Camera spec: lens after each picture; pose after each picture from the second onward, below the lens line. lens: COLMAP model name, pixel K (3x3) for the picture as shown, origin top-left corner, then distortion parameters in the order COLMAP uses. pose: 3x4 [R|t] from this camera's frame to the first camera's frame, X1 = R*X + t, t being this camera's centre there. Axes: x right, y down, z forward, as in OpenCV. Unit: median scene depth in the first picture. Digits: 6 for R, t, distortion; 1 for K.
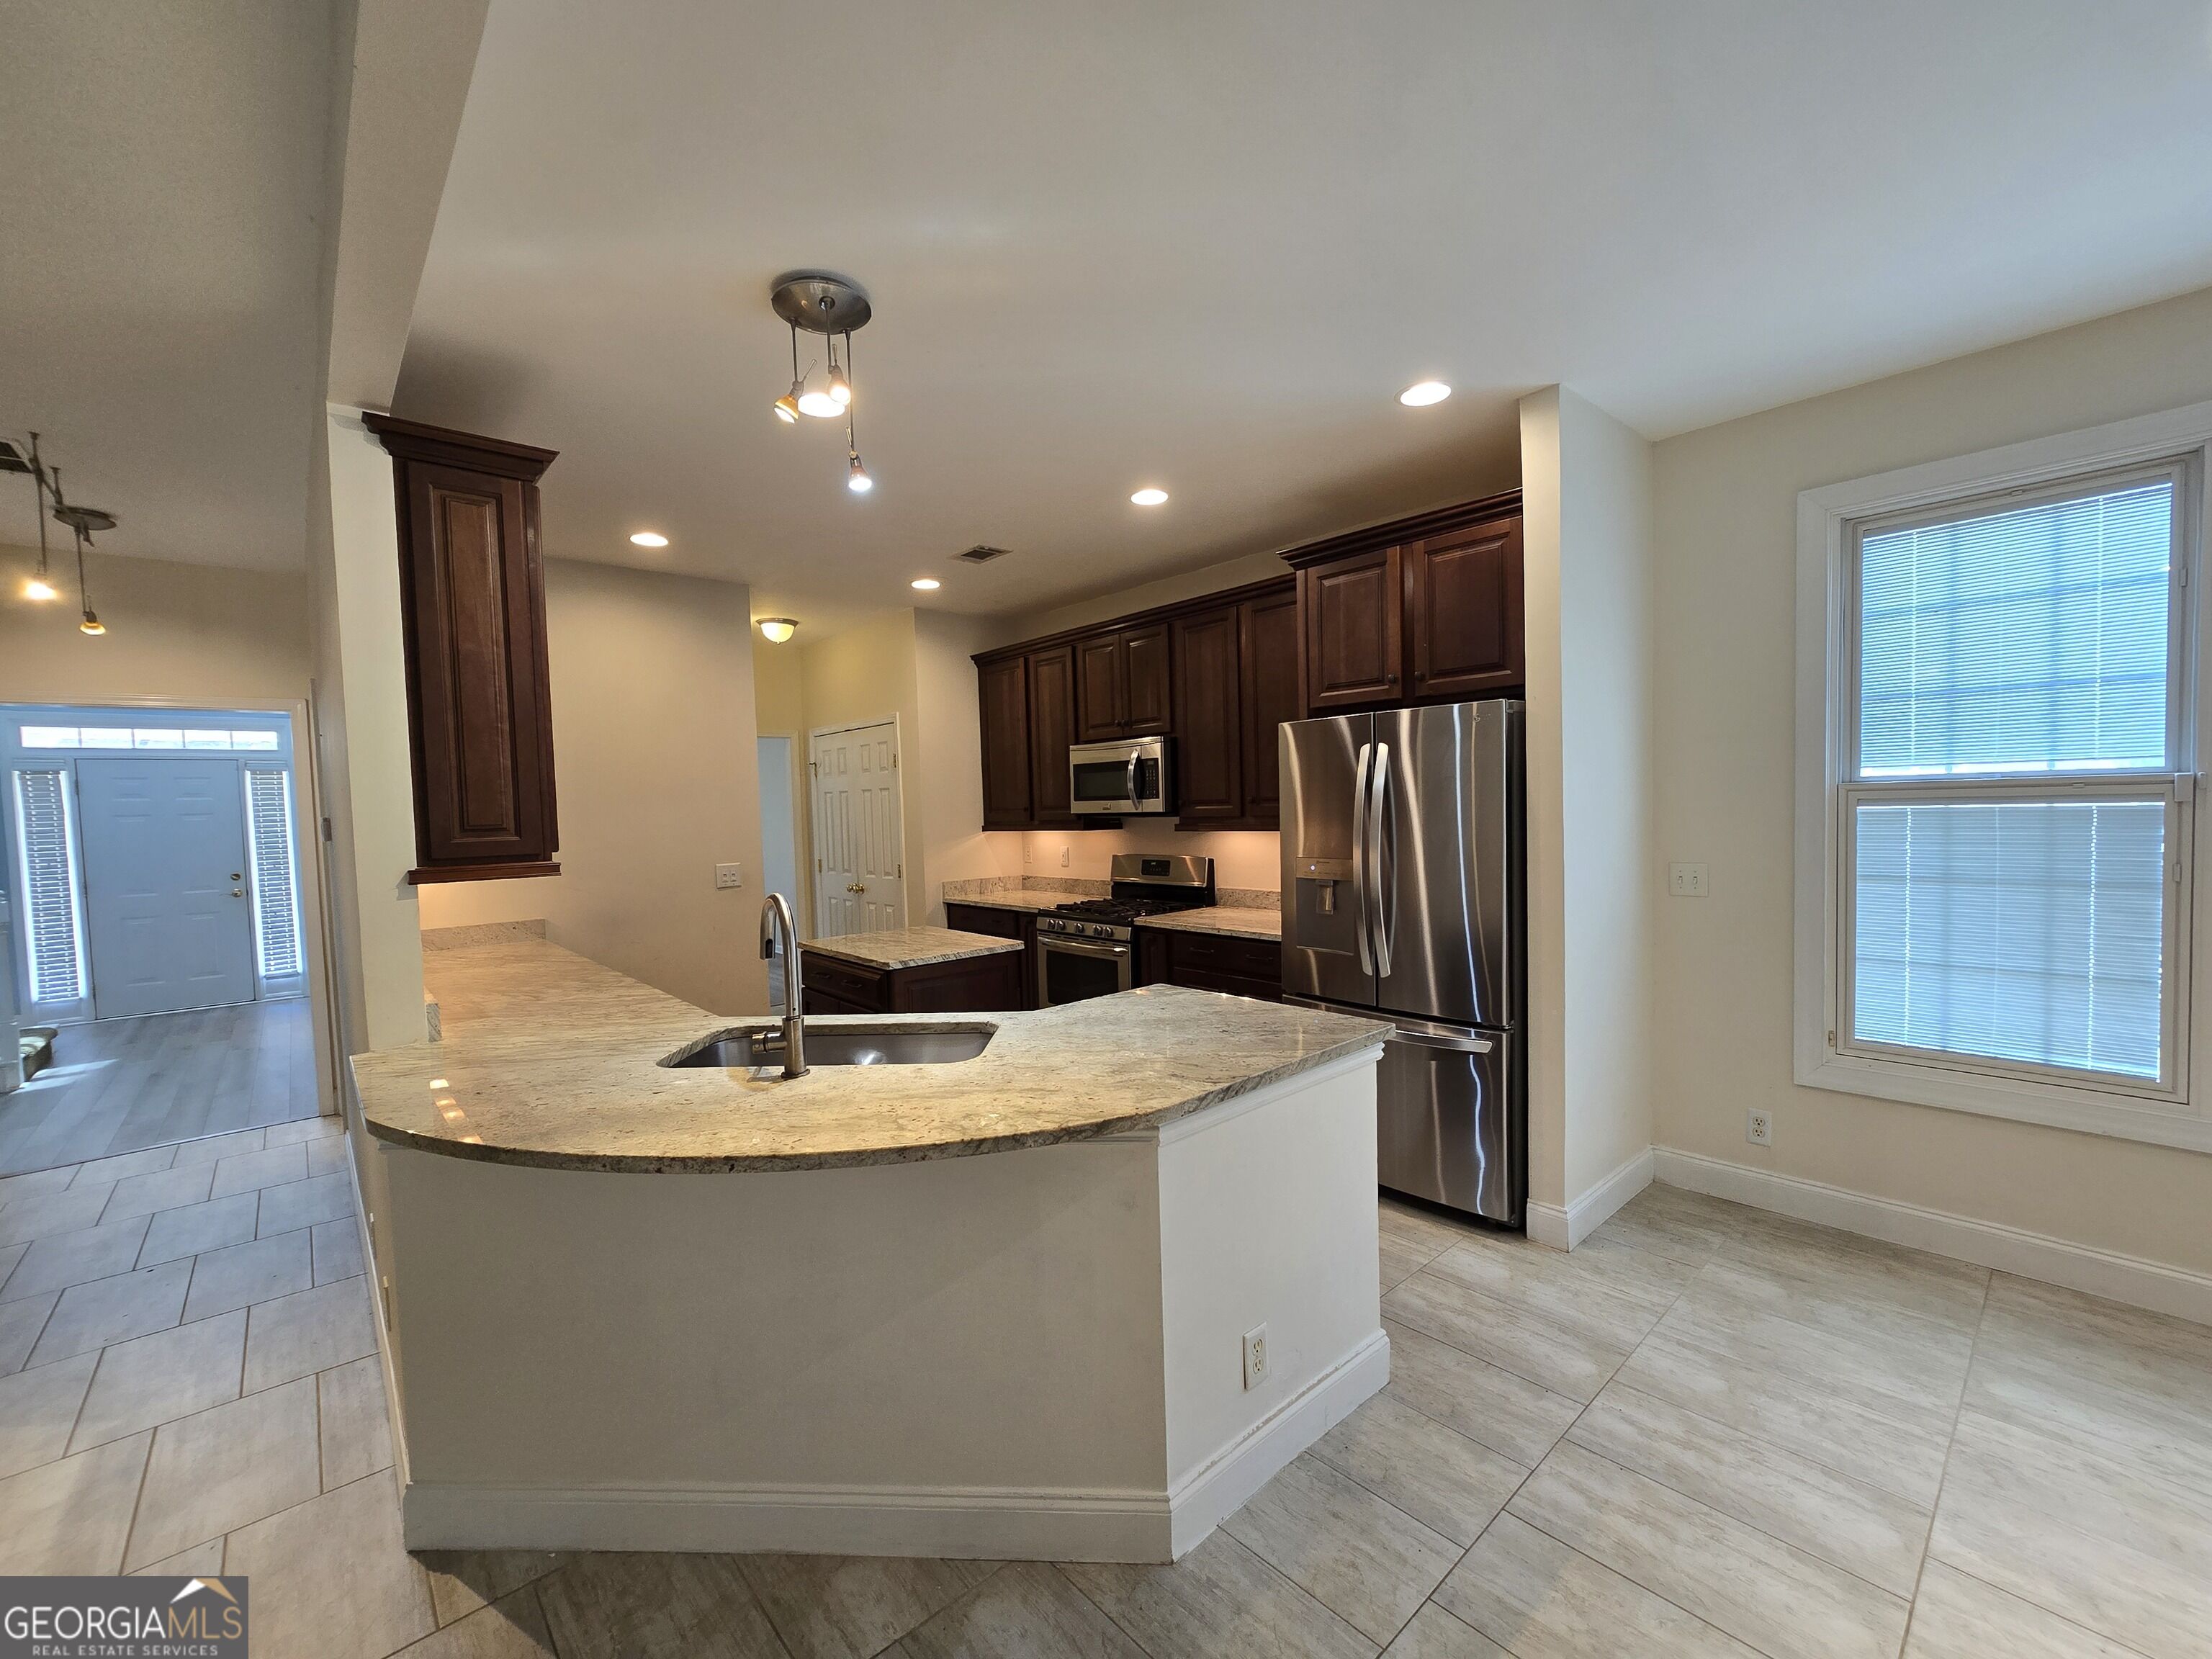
lens RADIAL K [[904.2, 0, 1098.7], [0, 904.2, 848.9], [0, 0, 1]] dist [-0.010221, 0.004497]
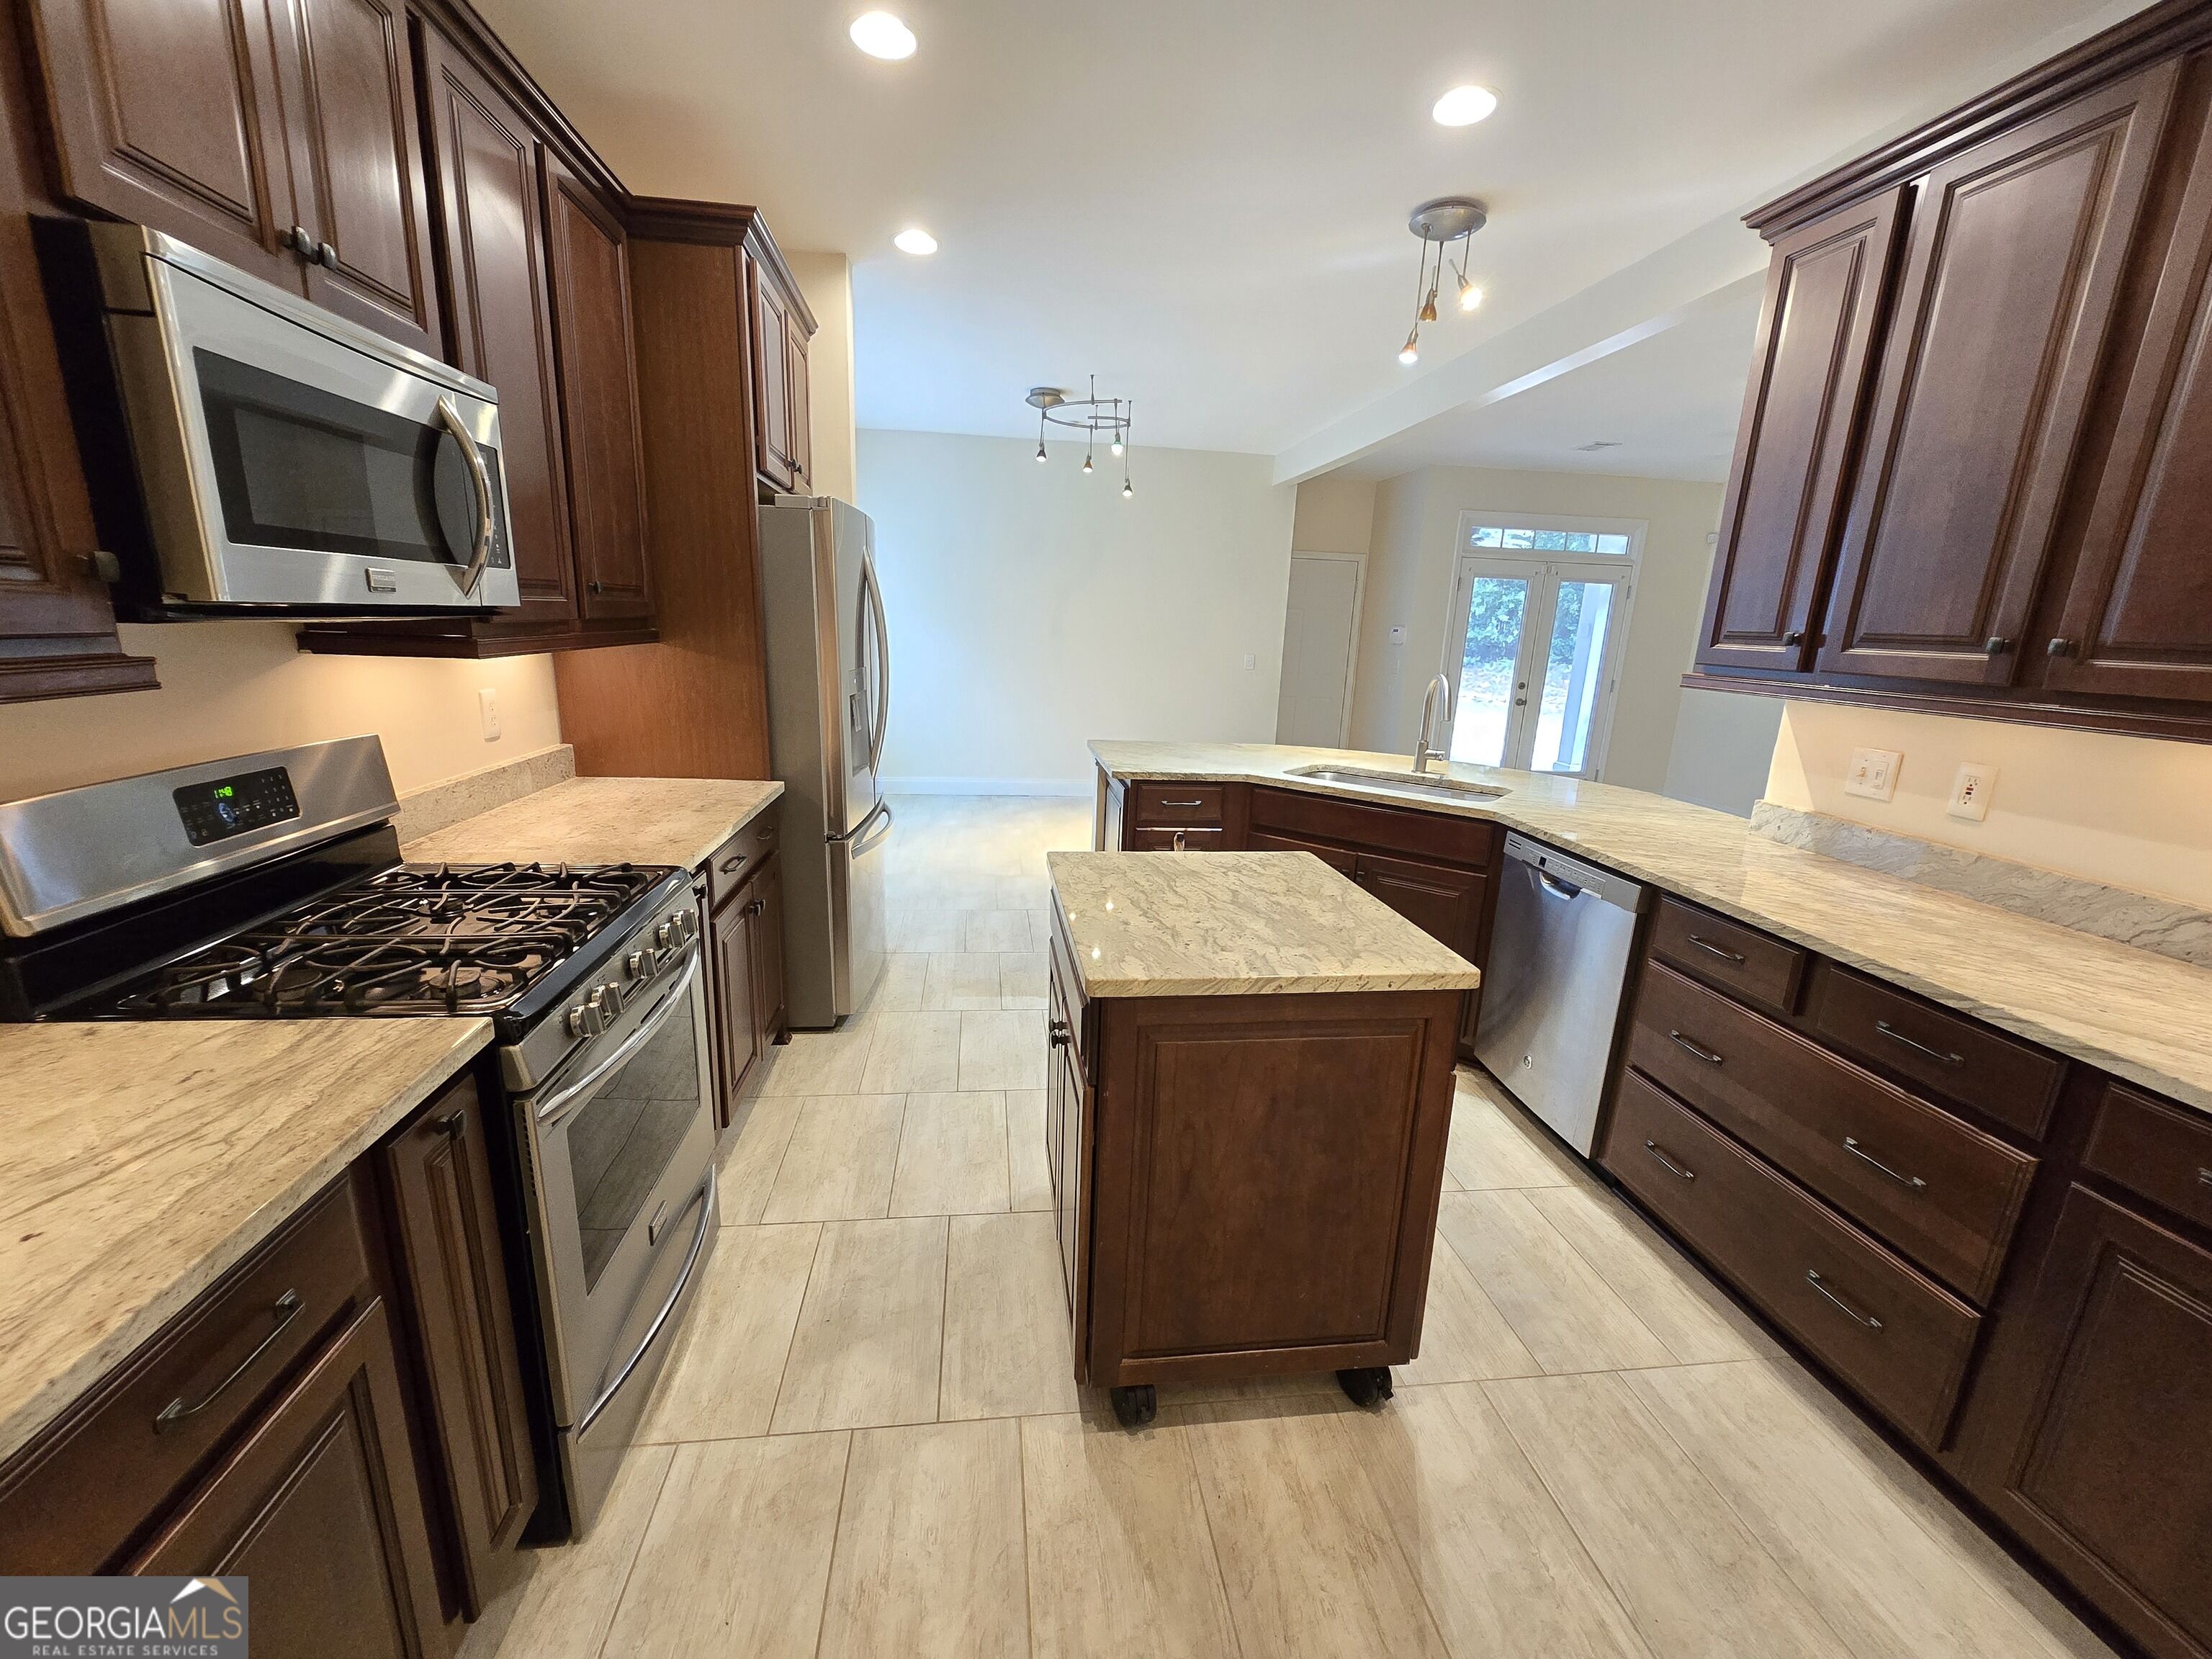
lens RADIAL K [[907.7, 0, 1103.6], [0, 907.7, 841.1], [0, 0, 1]] dist [-0.004292, -0.000150]
pose [[-0.823672, -0.135239, 0.550704, -0.580128], [0.016478, 0.965027, 0.261631, -0.067754], [-0.566827, 0.224572, -0.792638, 1.957370]]
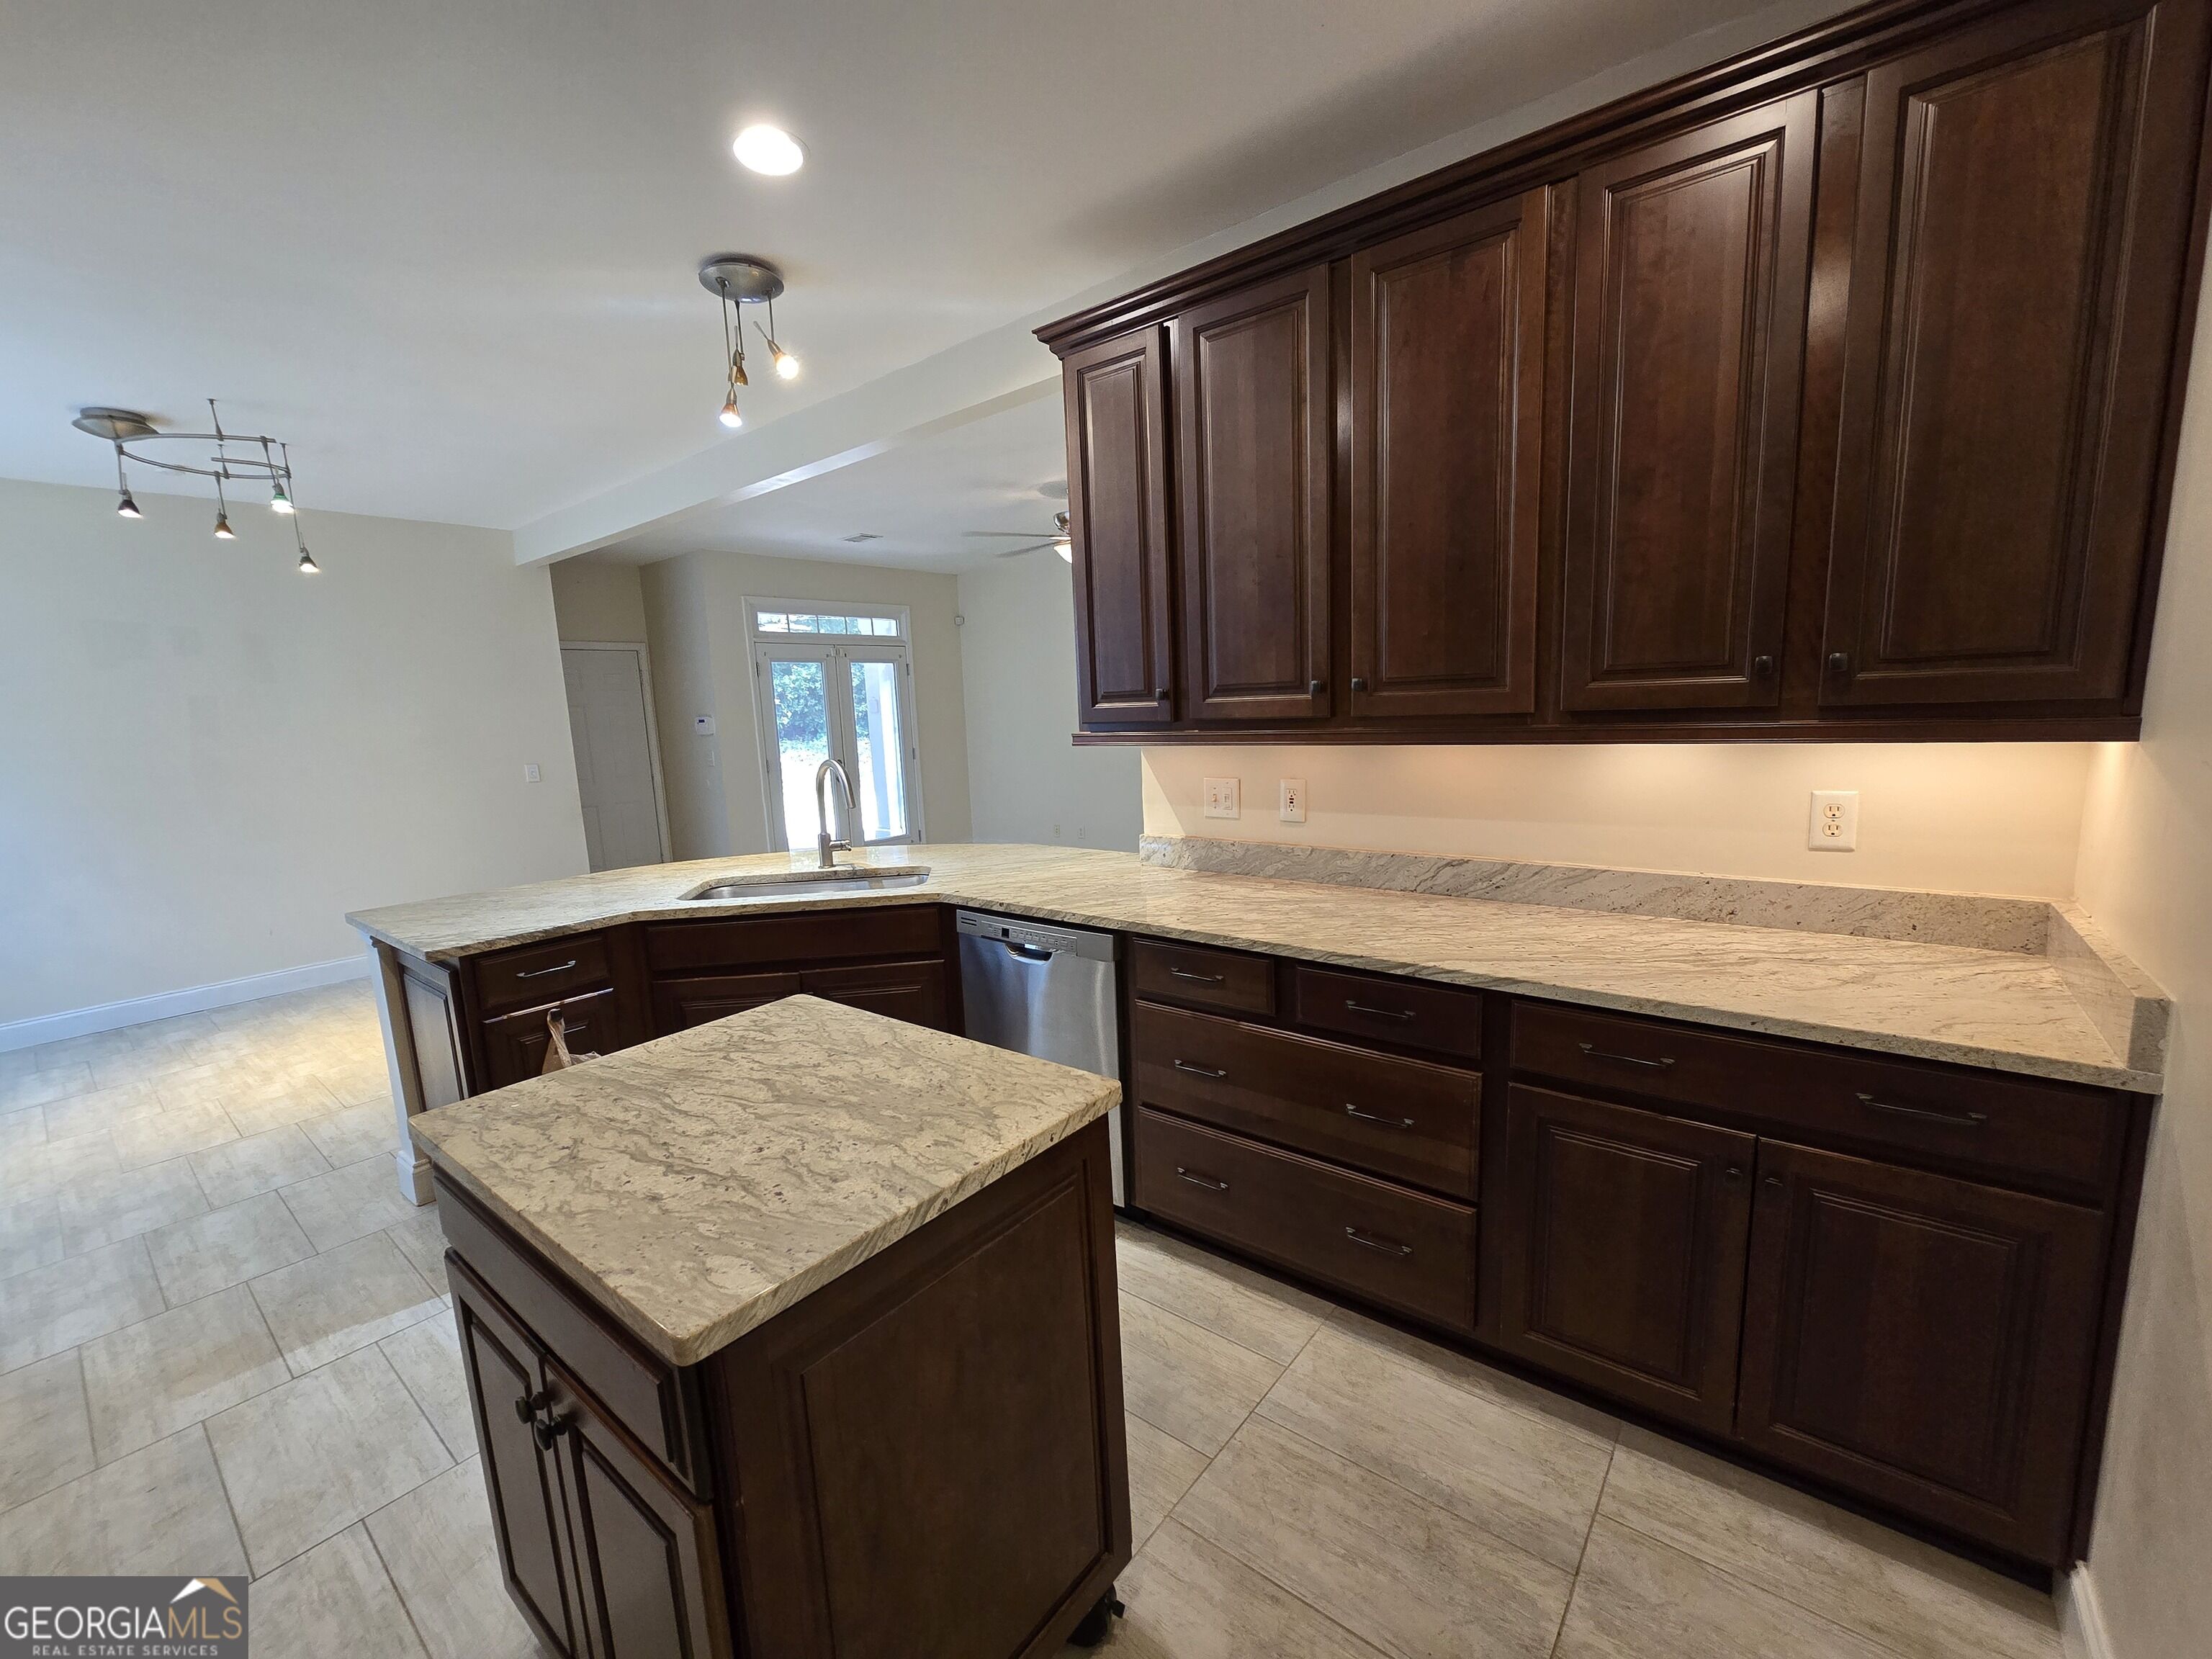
lens RADIAL K [[900.0, 0, 1094.5], [0, 900.0, 845.8], [0, 0, 1]] dist [-0.002144, -0.000189]
pose [[-0.984819, 0.098997, -0.142585, -0.409710], [0.067457, 0.975131, 0.211115, -0.068948], [0.159939, 0.198291, -0.967006, 1.848495]]
